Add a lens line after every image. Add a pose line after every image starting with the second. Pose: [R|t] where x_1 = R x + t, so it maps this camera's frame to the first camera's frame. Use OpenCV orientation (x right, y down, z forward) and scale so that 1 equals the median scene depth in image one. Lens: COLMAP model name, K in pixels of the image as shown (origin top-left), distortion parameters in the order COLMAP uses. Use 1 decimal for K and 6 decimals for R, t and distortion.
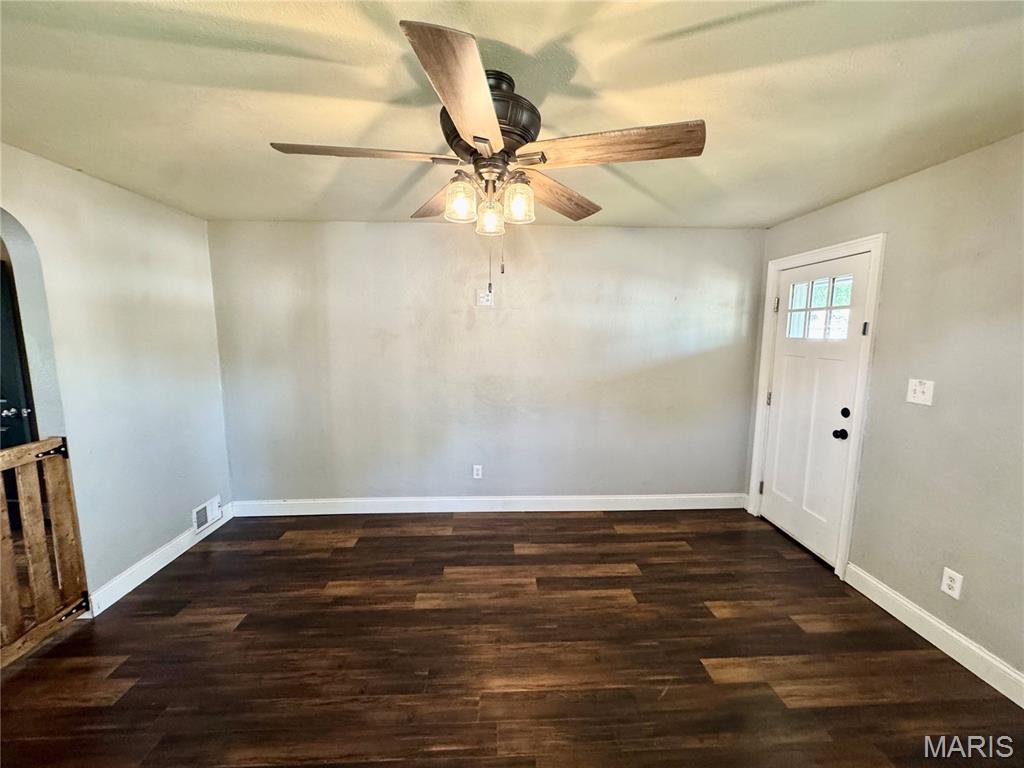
lens RADIAL K [[409.1, 0, 514.3], [0, 409.1, 383.3], [0, 0, 1]] dist [-0.003247, 0.000371]
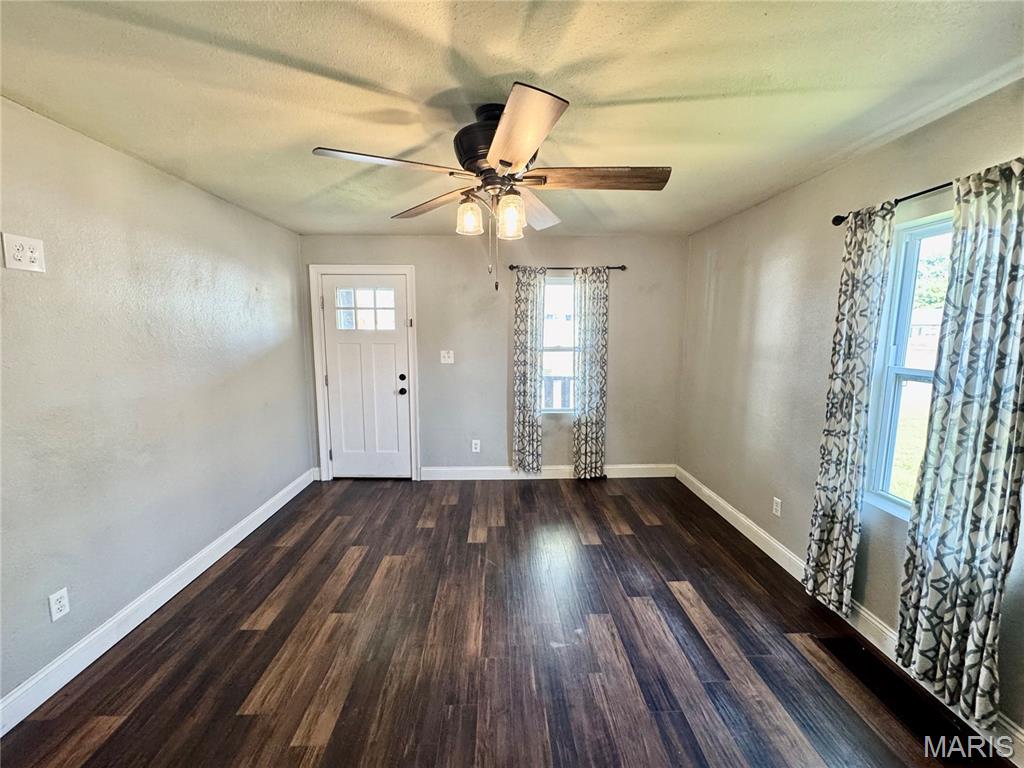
lens RADIAL K [[409.1, 0, 506.6], [0, 409.1, 384.0], [0, 0, 1]] dist [-0.003247, 0.000371]
pose [[0.025178, -0.139407, 0.989915, -0.703404], [0.124150, 0.982999, 0.135276, -0.062704], [-0.991944, 0.119492, 0.042057, 0.534478]]
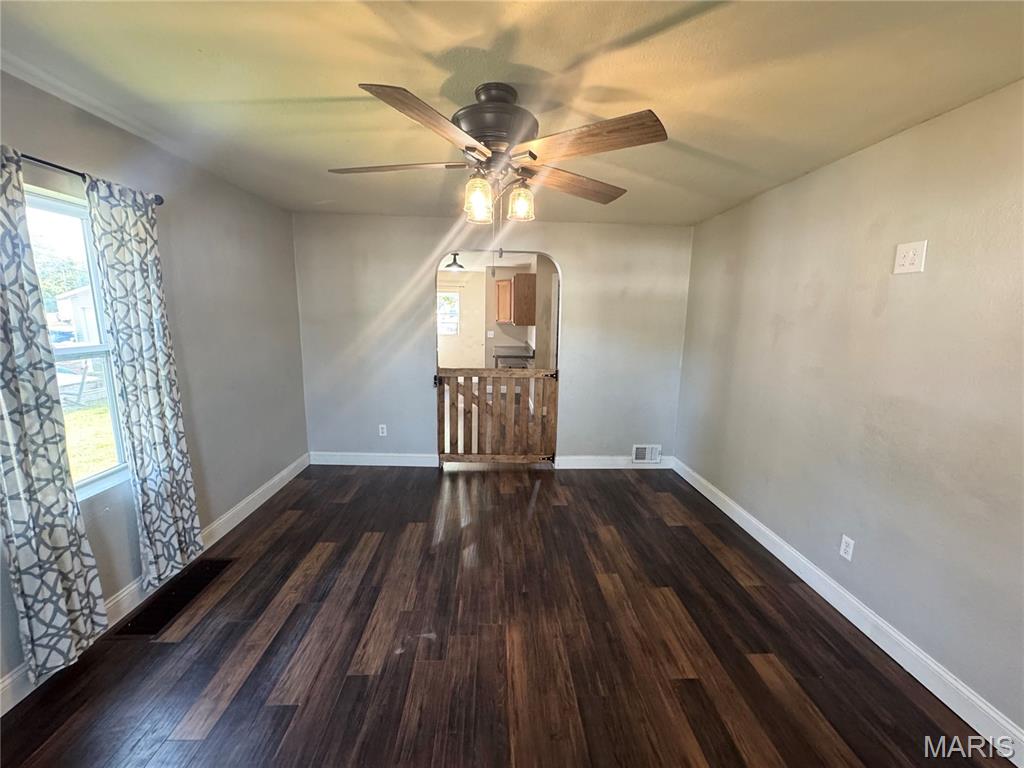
lens RADIAL K [[409.1, 0, 509.8], [0, 409.1, 383.6], [0, 0, 1]] dist [-0.003247, 0.000371]
pose [[-0.008421, 0.162356, -0.986696, 0.635107], [-0.144394, 0.976192, 0.161860, -0.066997], [0.989484, 0.143837, 0.015222, 0.598501]]
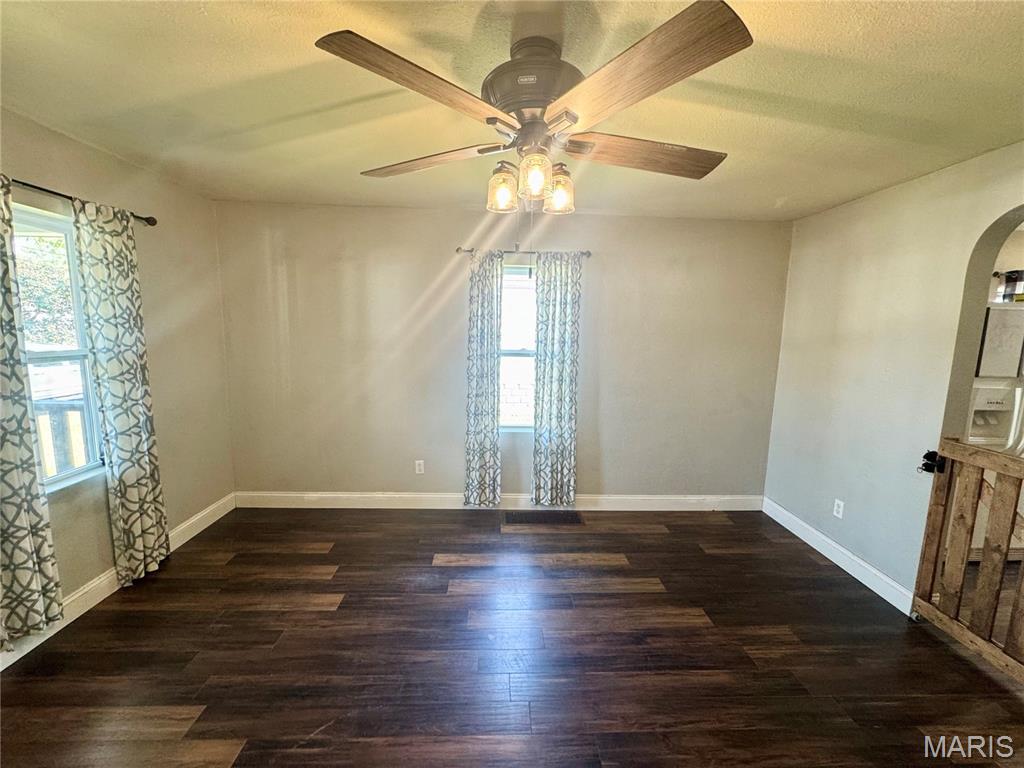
lens RADIAL K [[409.1, 0, 514.9], [0, 409.1, 385.1], [0, 0, 1]] dist [-0.003247, 0.000371]
pose [[-0.999562, -0.029535, 0.001698, -0.019001], [-0.028064, 0.964795, 0.261501, -0.128859], [-0.009362, 0.261338, -0.965202, 1.102466]]
